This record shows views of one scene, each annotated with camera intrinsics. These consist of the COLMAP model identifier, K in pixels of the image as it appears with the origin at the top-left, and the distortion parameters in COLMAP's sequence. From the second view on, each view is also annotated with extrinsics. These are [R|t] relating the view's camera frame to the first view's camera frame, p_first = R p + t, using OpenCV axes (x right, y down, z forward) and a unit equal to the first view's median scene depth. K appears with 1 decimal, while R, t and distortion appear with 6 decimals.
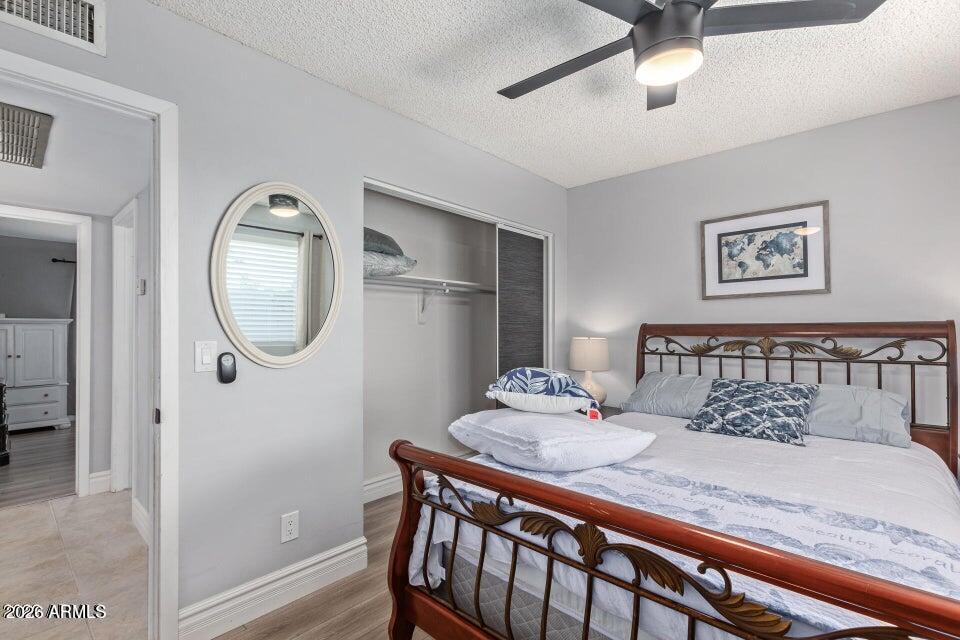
lens RADIAL K [[440.3, 0, 484.2], [0, 440.3, 323.4], [0, 0, 1]] dist [0.013835, -0.003341]
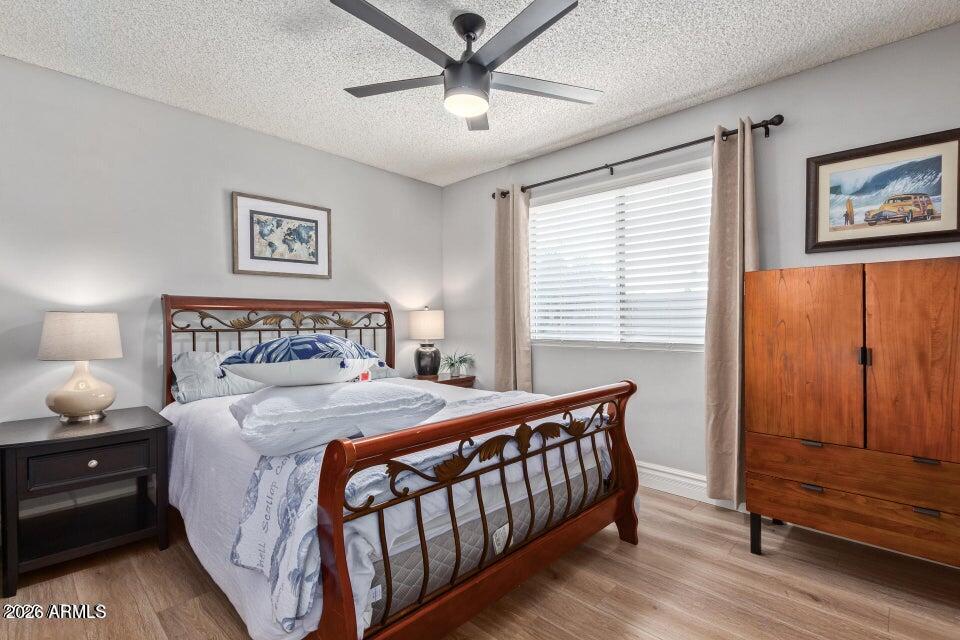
lens RADIAL K [[440.3, 0, 484.2], [0, 440.3, 322.3], [0, 0, 1]] dist [0.013835, -0.003341]
pose [[0.027741, -0.000429, 0.999615, -0.510242], [-0.005473, 0.999985, 0.000581, 0.056294], [-0.999600, -0.005487, 0.027738, 0.475214]]
